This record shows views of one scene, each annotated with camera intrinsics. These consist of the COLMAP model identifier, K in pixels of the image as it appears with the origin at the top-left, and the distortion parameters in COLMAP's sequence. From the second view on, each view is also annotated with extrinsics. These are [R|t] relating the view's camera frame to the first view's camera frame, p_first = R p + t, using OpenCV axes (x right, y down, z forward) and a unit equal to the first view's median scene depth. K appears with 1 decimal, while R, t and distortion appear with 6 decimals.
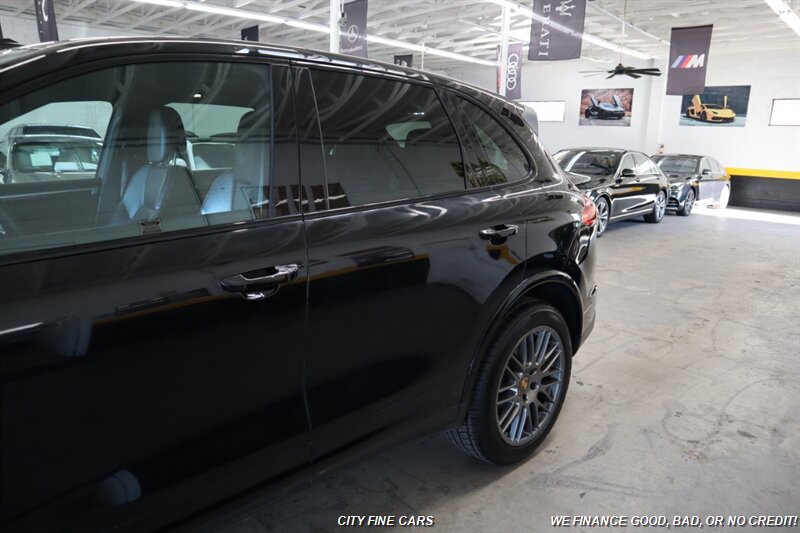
lens RADIAL K [[552.9, 0, 398.5], [0, 552.9, 265.5], [0, 0, 1]] dist [-0.114396, 0.068496]
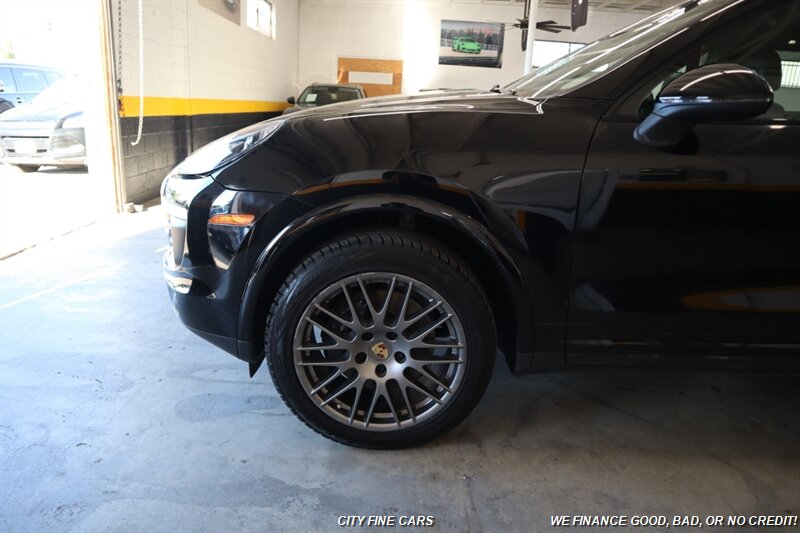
lens RADIAL K [[552.9, 0, 397.8], [0, 552.9, 266.3], [0, 0, 1]] dist [-0.114396, 0.068496]
pose [[0.712574, 0.196767, -0.673439, -0.045219], [-0.178793, 0.979104, 0.096894, 0.058749], [0.678433, 0.051362, 0.732865, -0.104482]]
